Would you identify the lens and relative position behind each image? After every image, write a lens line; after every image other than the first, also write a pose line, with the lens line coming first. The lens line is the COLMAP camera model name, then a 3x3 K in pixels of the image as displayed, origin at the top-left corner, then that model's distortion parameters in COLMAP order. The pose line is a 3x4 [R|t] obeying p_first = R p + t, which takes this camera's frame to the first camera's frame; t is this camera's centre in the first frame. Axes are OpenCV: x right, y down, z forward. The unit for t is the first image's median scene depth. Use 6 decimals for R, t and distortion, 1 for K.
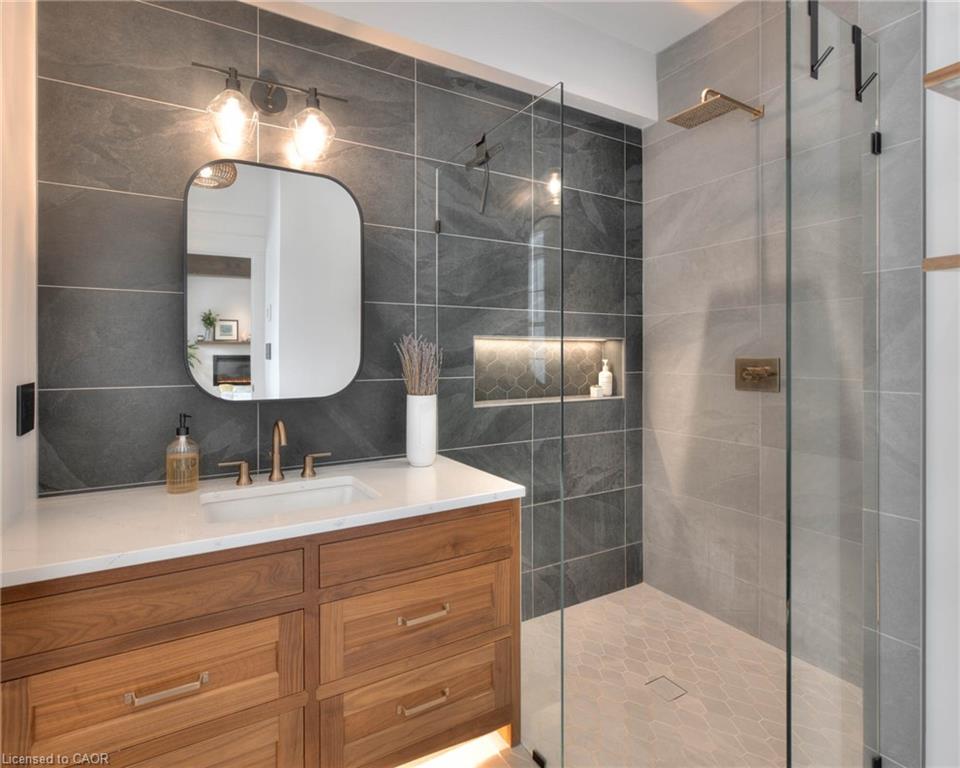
lens RADIAL K [[499.2, 0, 449.8], [0, 499.2, 356.9], [0, 0, 1]] dist [-0.001881, -0.000120]
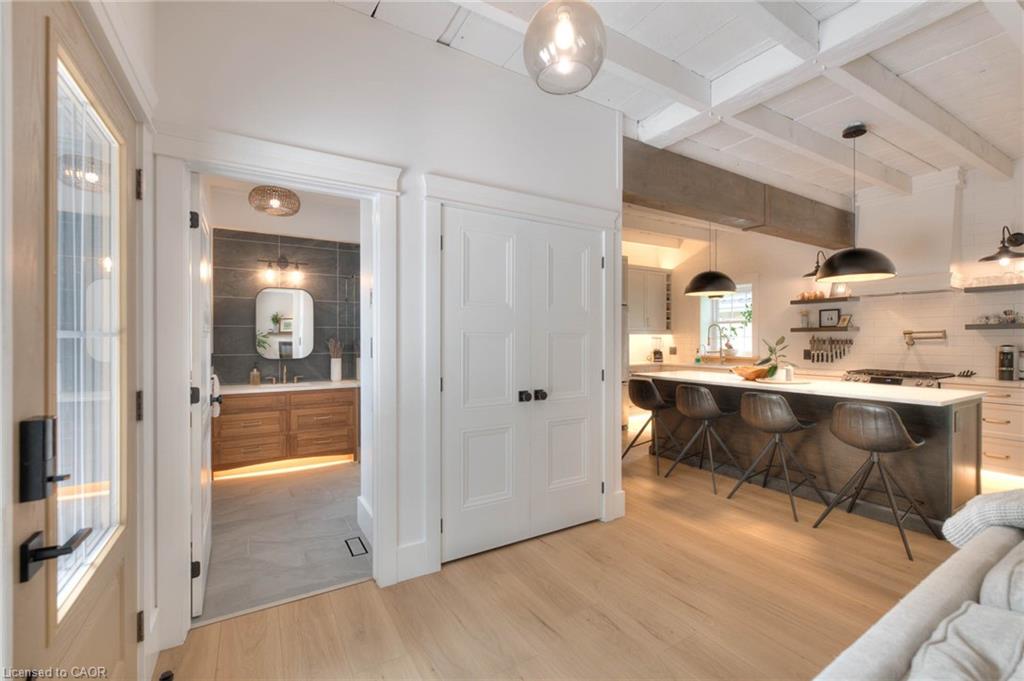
lens RADIAL K [[429.3, 0, 507.4], [0, 429.3, 341.2], [0, 0, 1]] dist [-0.000140, 0.000179]
pose [[0.999663, -0.001392, 0.025938, 0.908263], [0.001297, 0.999992, 0.003661, -0.033803], [-0.025943, -0.003627, 0.999657, -1.613636]]
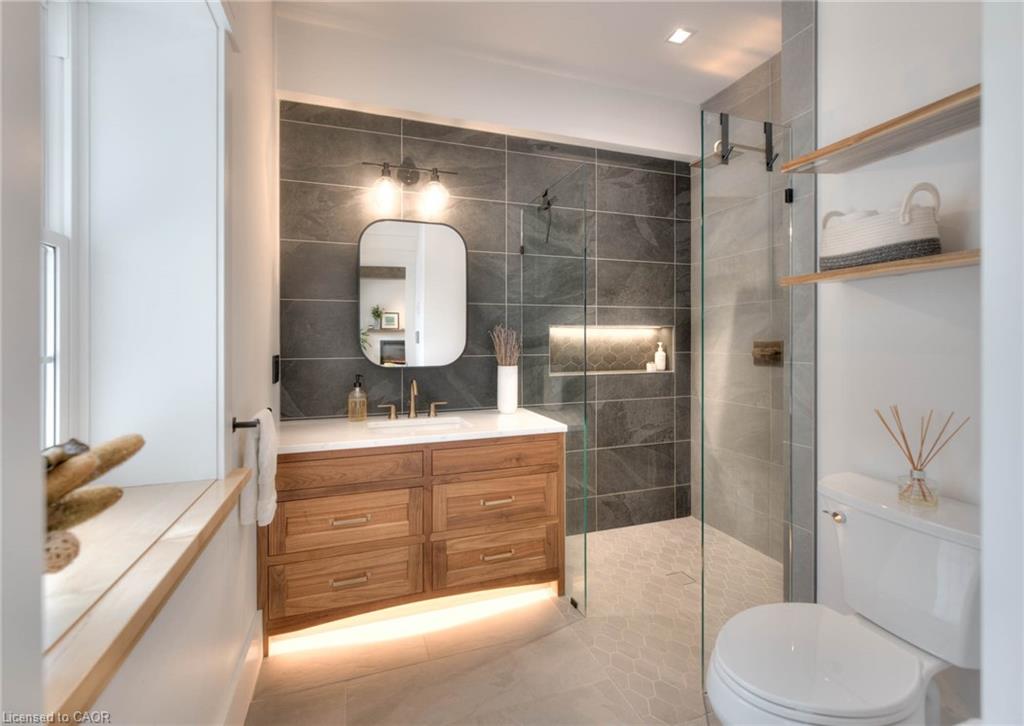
lens RADIAL K [[455.6, 0, 510.2], [0, 455.6, 341.8], [0, 0, 1]] dist [0.000181, -0.000008]
pose [[0.985727, -0.001567, -0.168342, 0.178422], [0.001340, 0.999998, -0.001462, 0.006565], [0.168344, 0.001215, 0.985727, -0.330126]]
